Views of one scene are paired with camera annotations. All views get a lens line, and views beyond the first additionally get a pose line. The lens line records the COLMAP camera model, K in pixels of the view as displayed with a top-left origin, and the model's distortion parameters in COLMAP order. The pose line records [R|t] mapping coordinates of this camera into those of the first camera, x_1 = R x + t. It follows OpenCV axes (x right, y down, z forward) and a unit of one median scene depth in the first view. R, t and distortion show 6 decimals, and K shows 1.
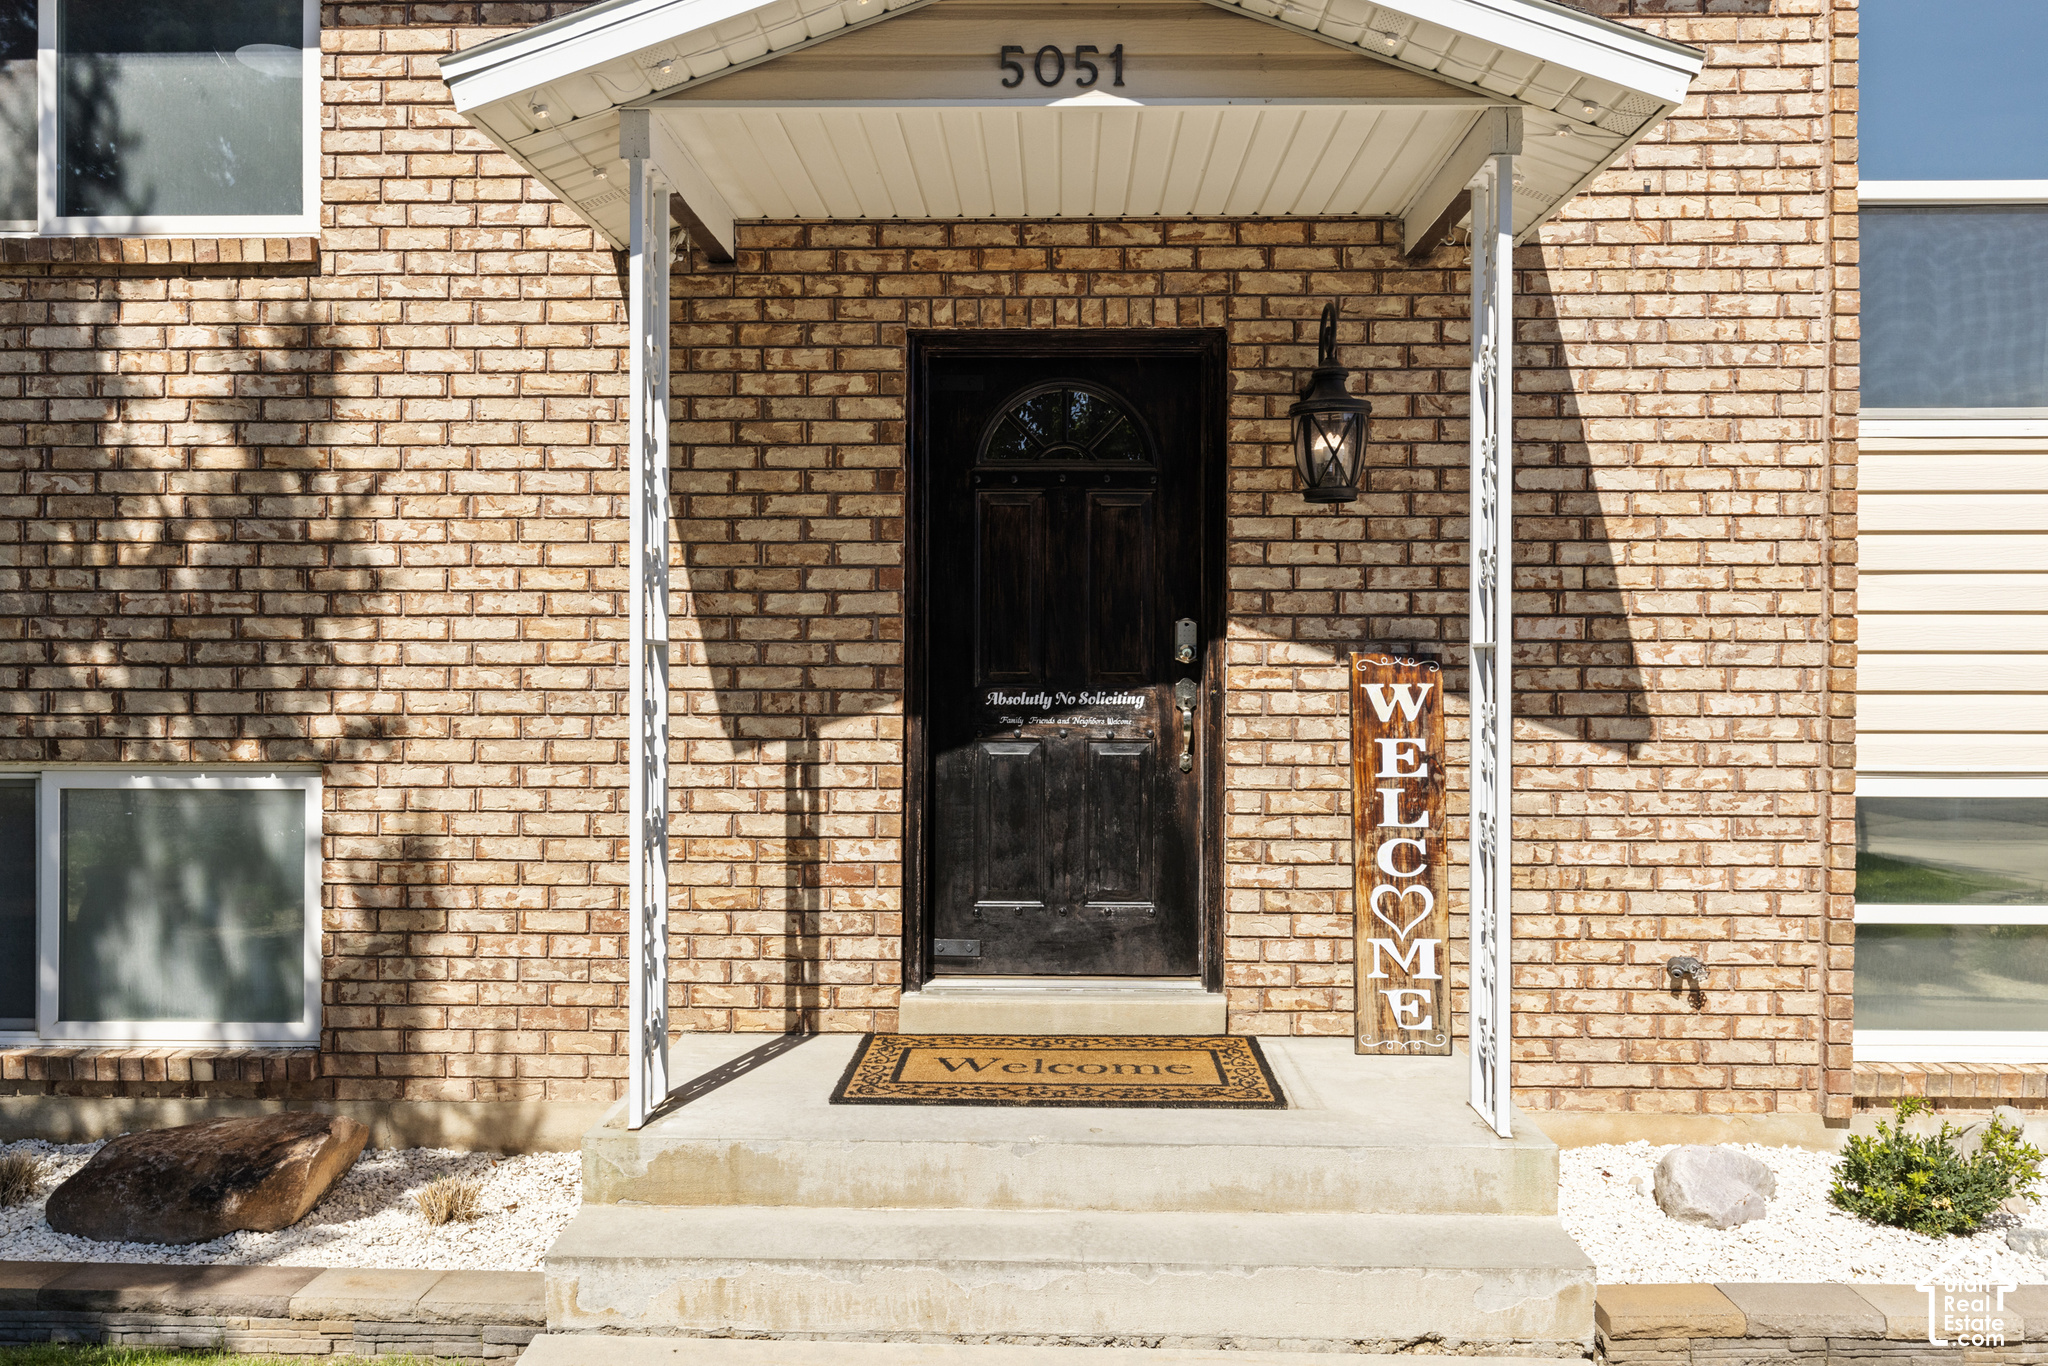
lens RADIAL K [[1566.1, 0, 1019.9], [0, 1566.1, 694.3], [0, 0, 1]] dist [-0.004947, -0.001243]
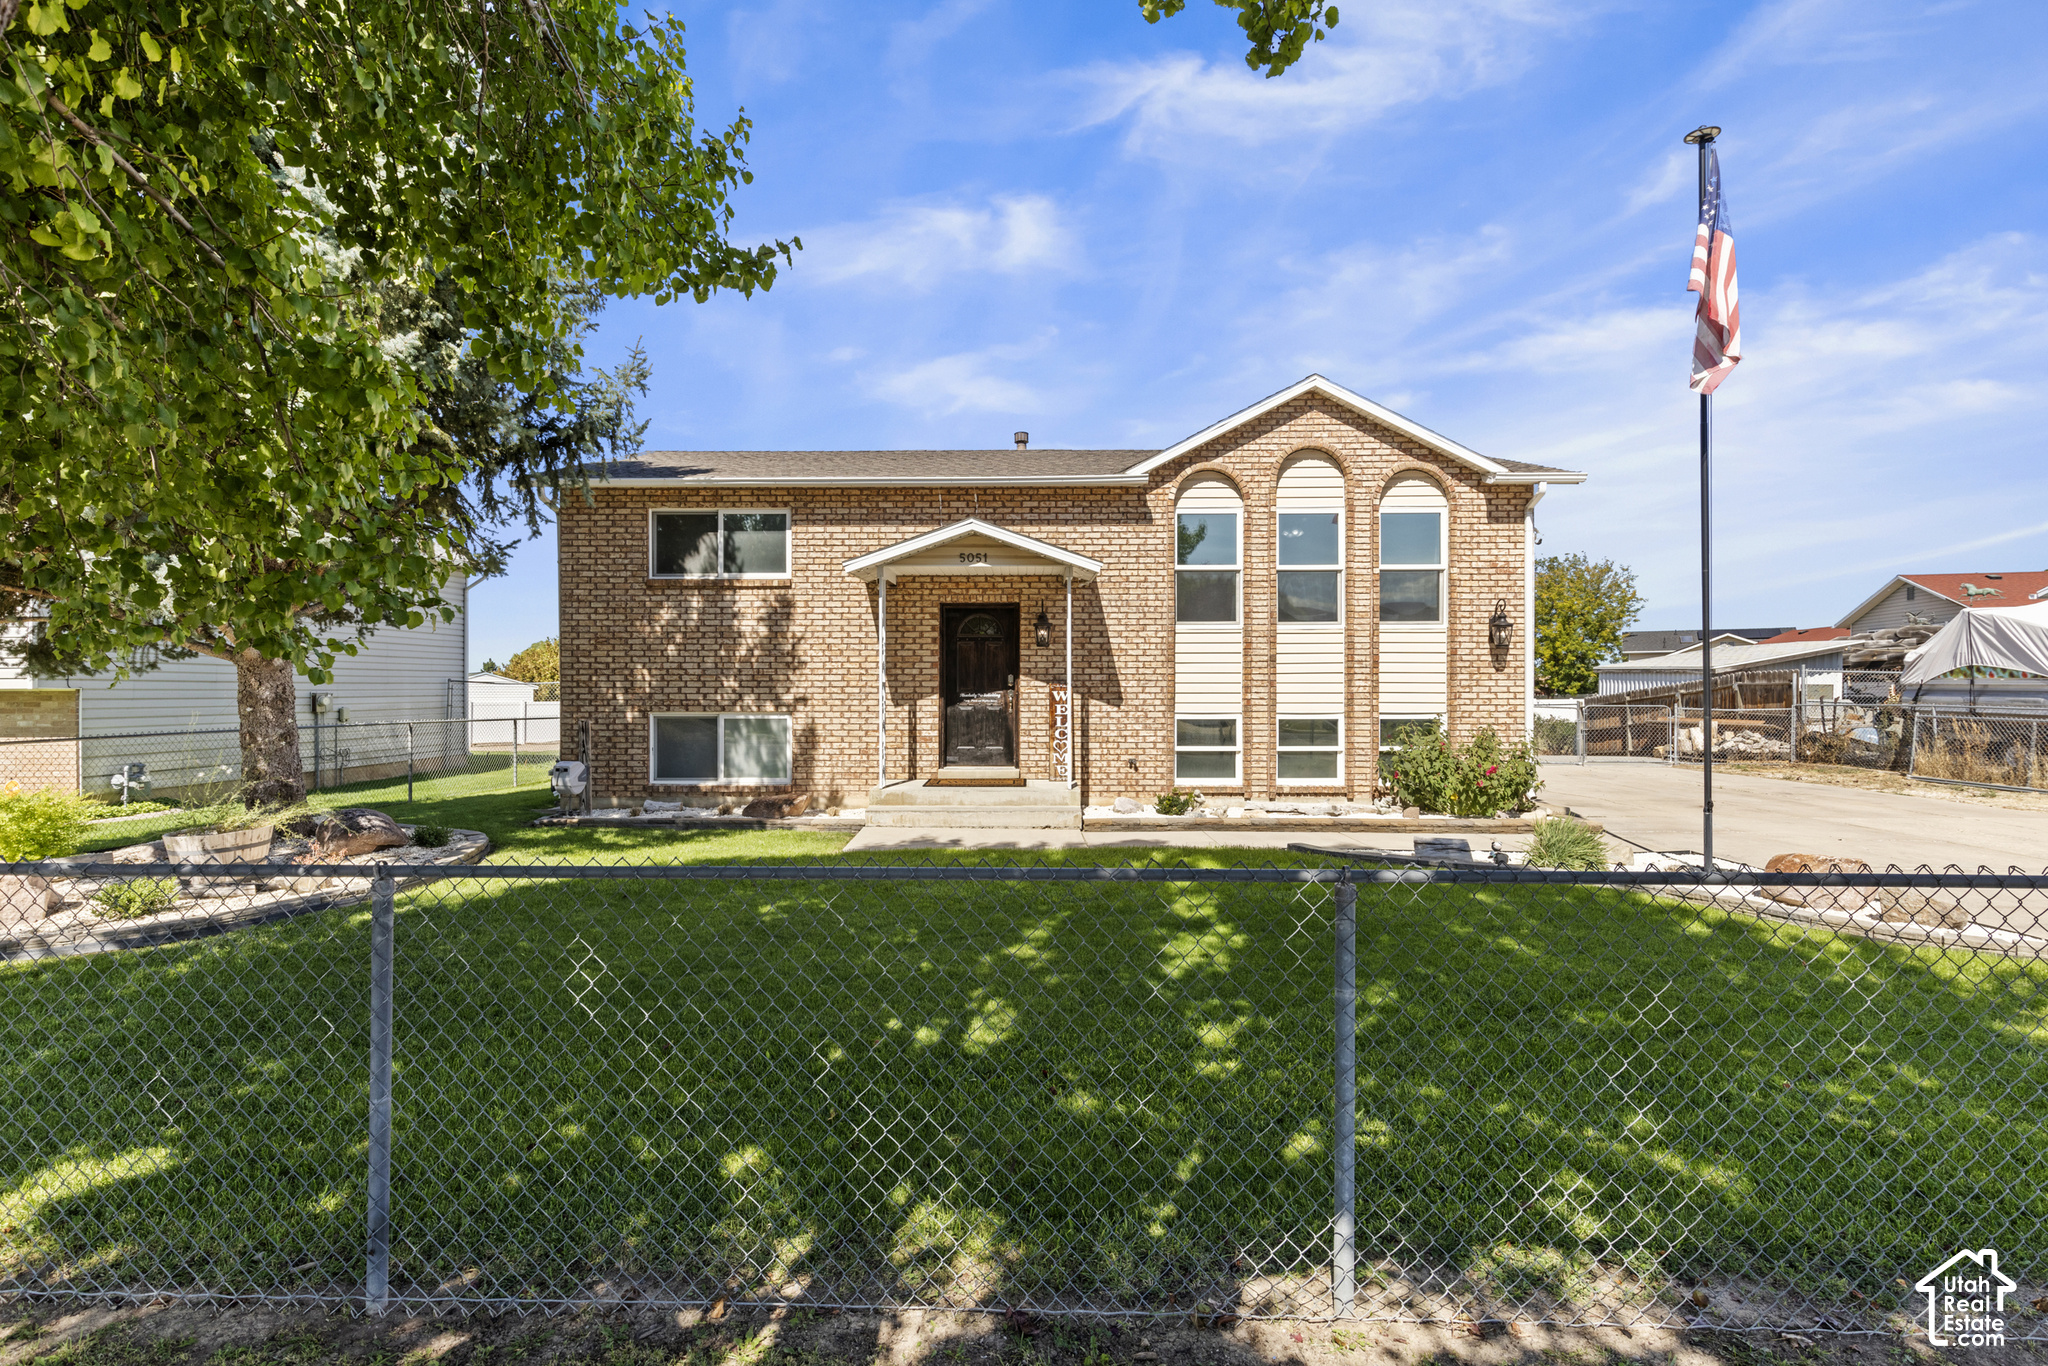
lens RADIAL K [[913.8, 0, 1022.4], [0, 913.8, 694.9], [0, 0, 1]] dist [0.004022, 0.000193]
pose [[0.999755, -0.001883, 0.022054, 0.087012], [0.002012, 0.999981, -0.005814, 0.016710], [-0.022042, 0.005857, 0.999740, -1.328919]]
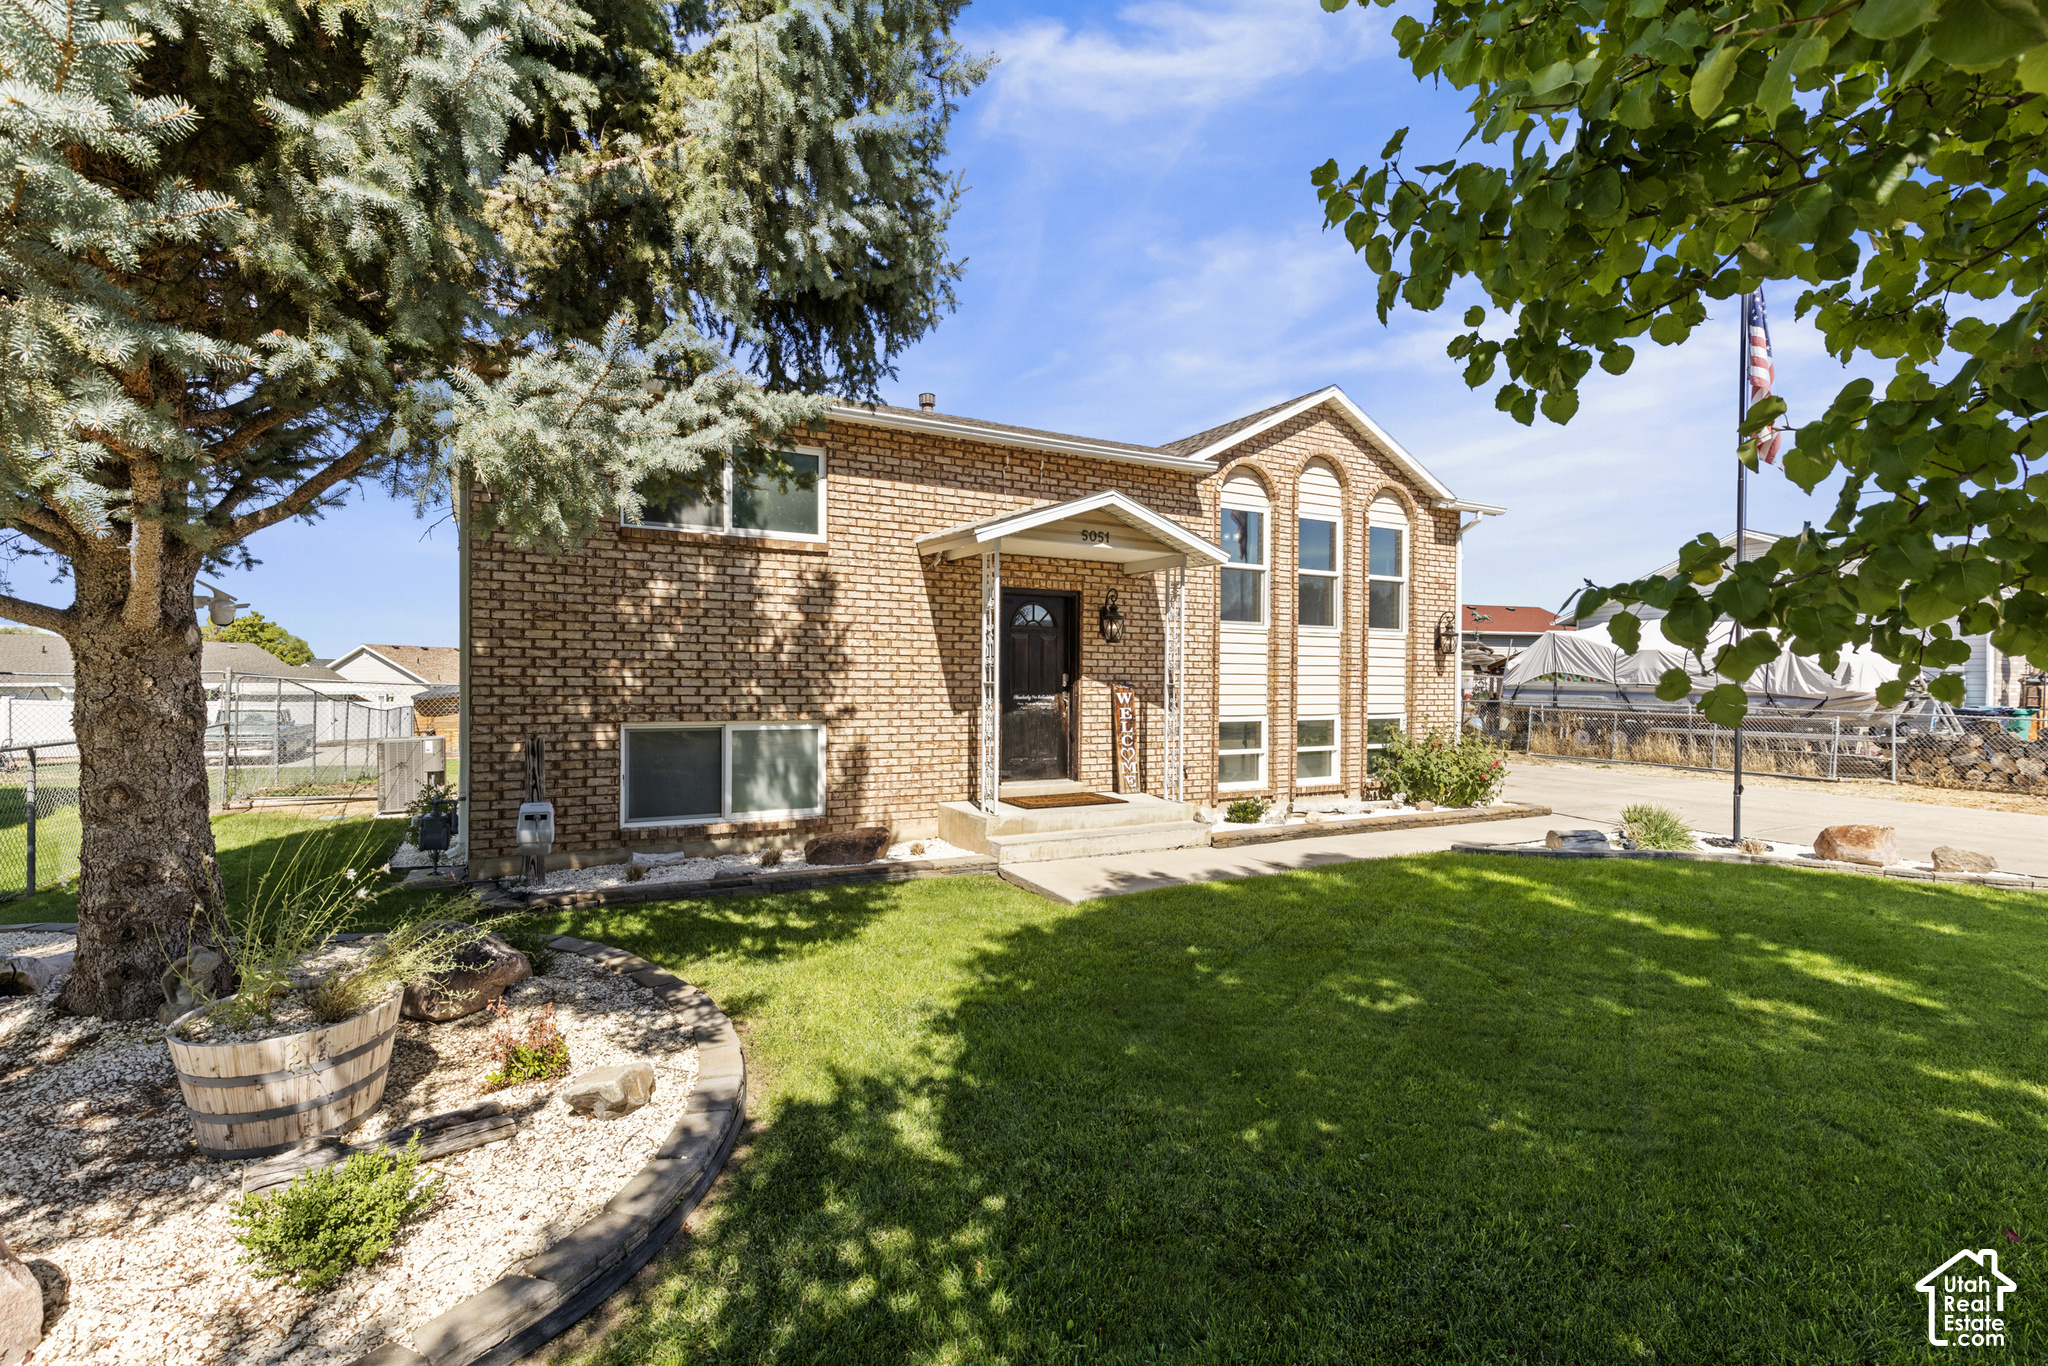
lens RADIAL K [[913.8, 0, 1020.9], [0, 913.8, 696.2], [0, 0, 1]] dist [0.004022, 0.000193]
pose [[0.864407, -0.003603, 0.502779, -1.007895], [0.000749, 0.999982, 0.005878, -0.011298], [-0.502791, -0.004704, 0.864395, -0.694516]]
